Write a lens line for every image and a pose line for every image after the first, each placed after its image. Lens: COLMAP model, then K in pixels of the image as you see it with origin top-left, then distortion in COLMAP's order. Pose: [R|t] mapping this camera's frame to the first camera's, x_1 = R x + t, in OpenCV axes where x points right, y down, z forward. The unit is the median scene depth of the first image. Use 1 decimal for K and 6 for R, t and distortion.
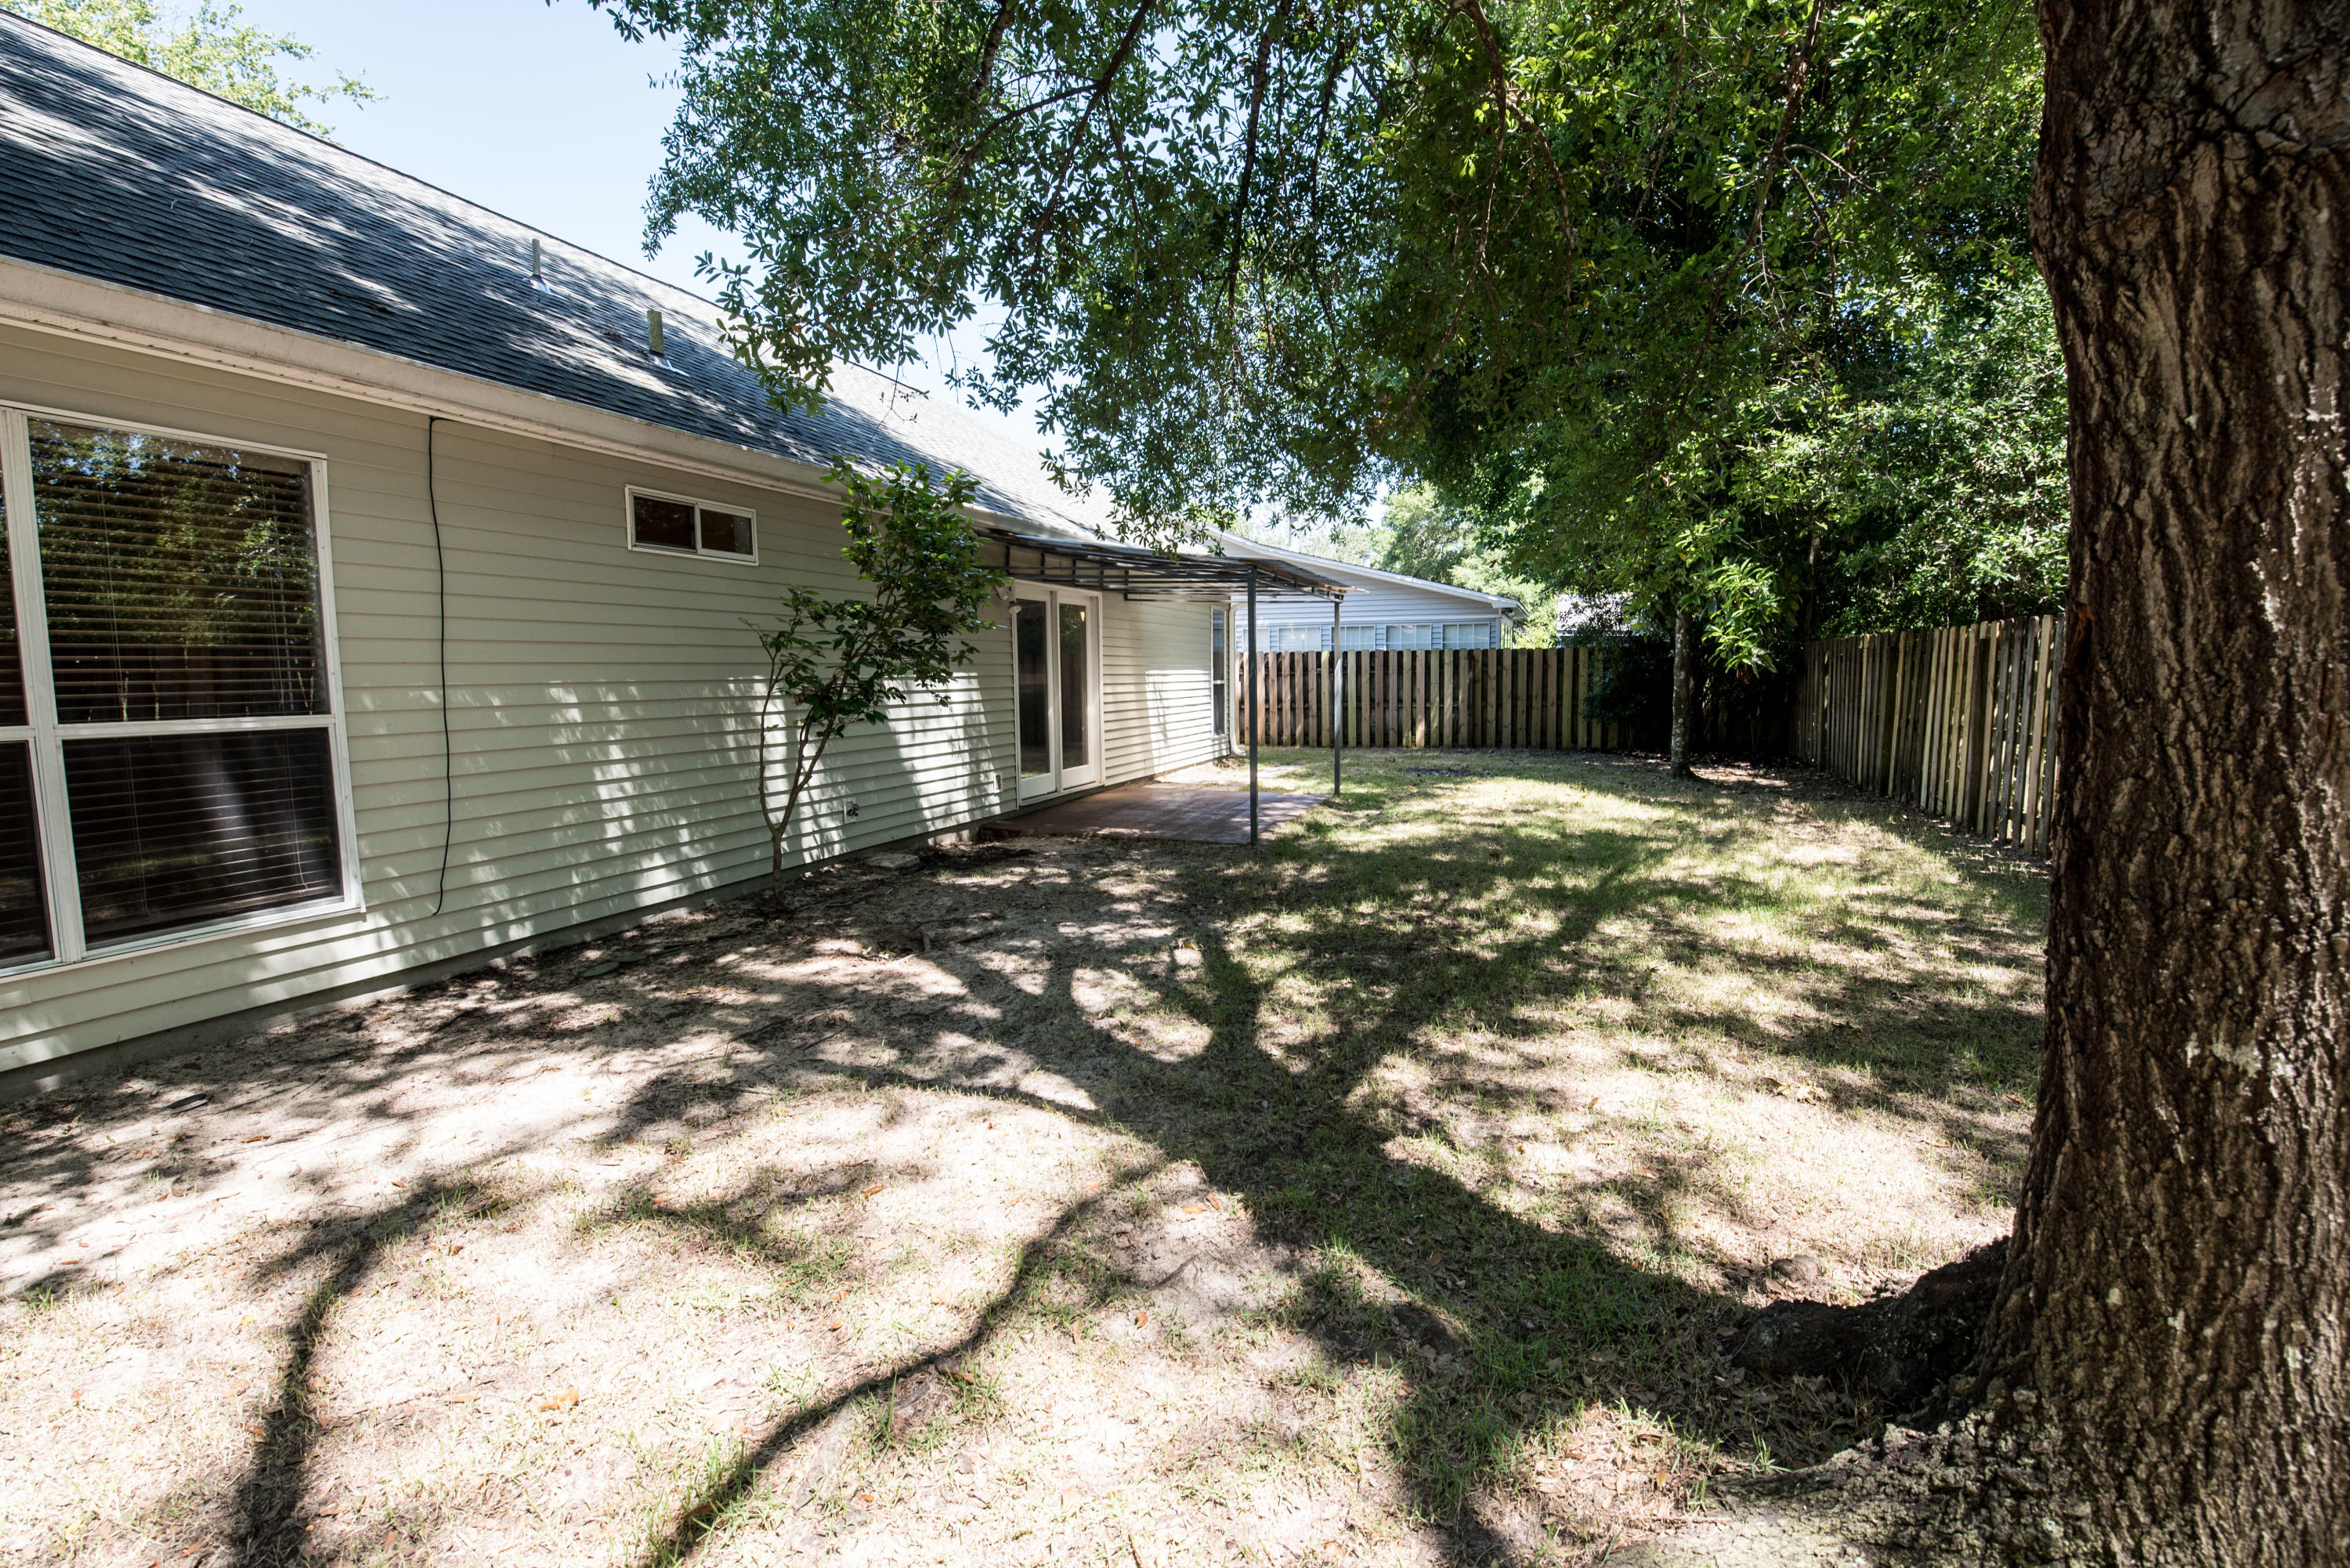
lens RADIAL K [[1042.2, 0, 1203.7], [0, 1042.2, 781.2], [0, 0, 1]] dist [-0.000850, -0.010820]
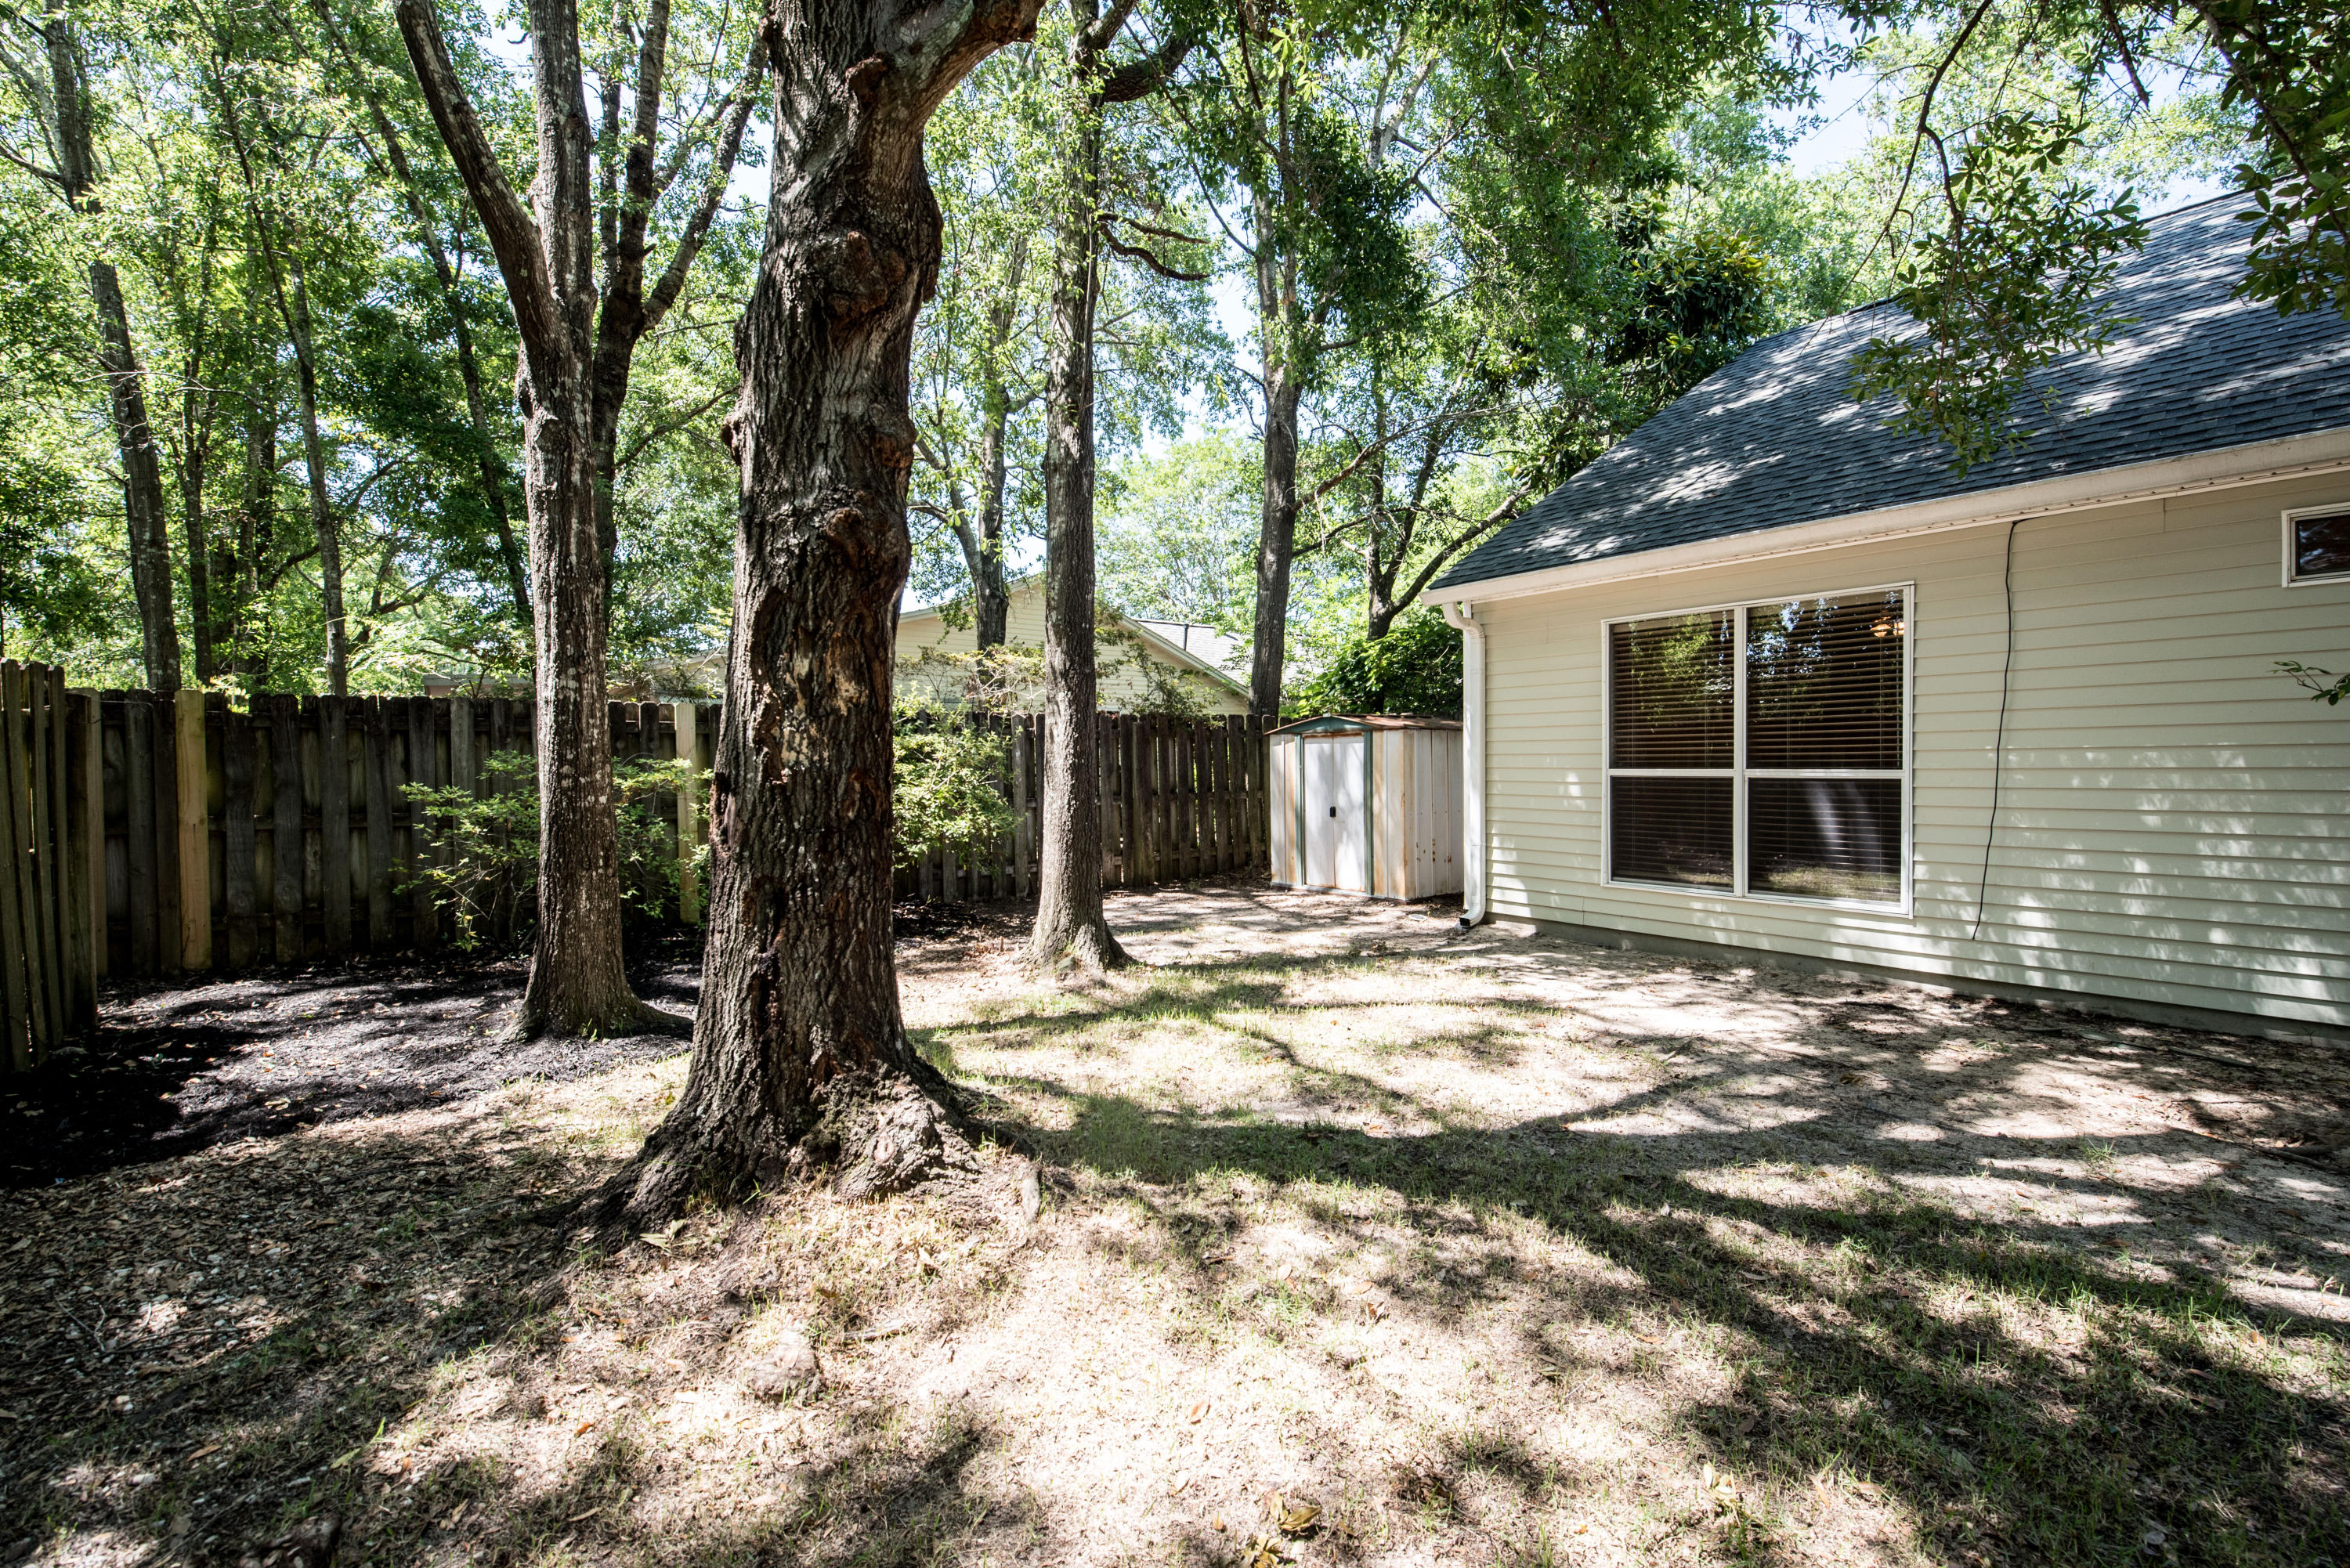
lens RADIAL K [[1042.2, 0, 1203.7], [0, 1042.2, 781.2], [0, 0, 1]] dist [-0.000850, -0.010820]
pose [[-0.556364, 0.029015, -0.830432, 0.884046], [-0.072949, 0.993826, 0.083598, -0.104537], [0.827730, 0.107090, -0.550812, 1.062939]]
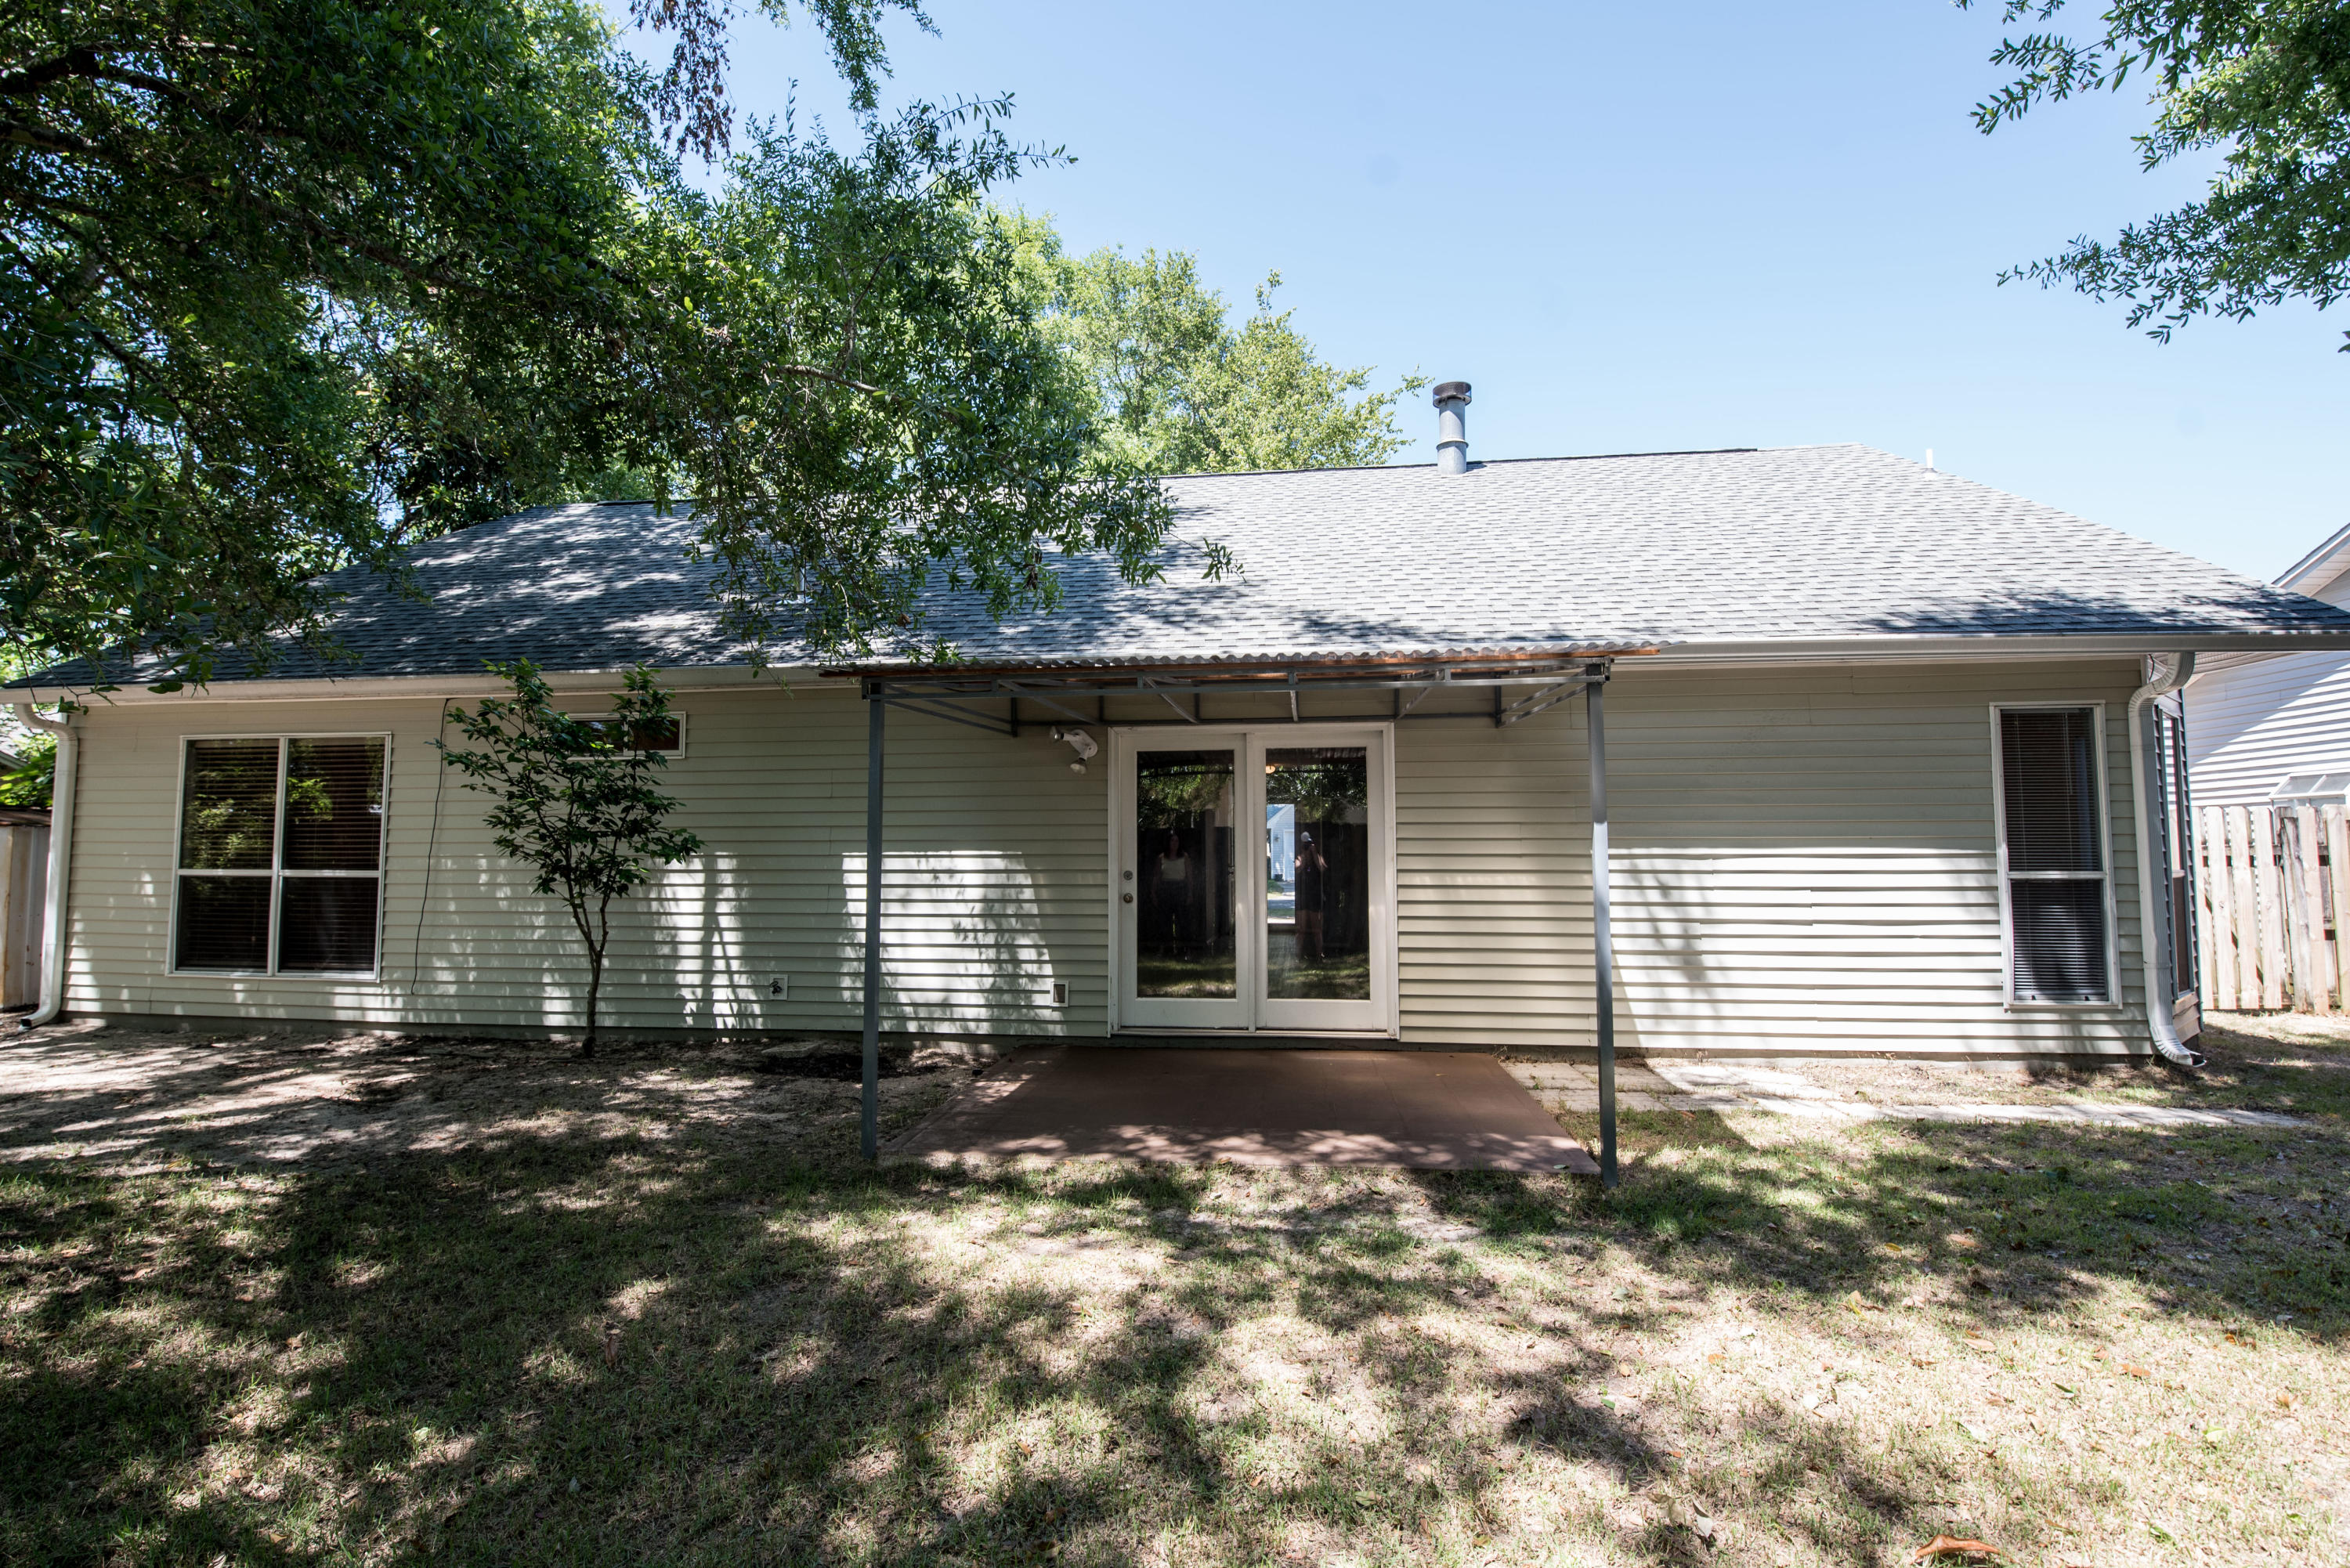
lens RADIAL K [[1042.2, 0, 1203.7], [0, 1042.2, 781.2], [0, 0, 1]] dist [-0.000850, -0.010820]
pose [[0.199725, -0.062591, -0.977851, 1.351189], [-0.102016, 0.991206, -0.084283, -0.231534], [0.974527, 0.116590, 0.191583, 2.200479]]
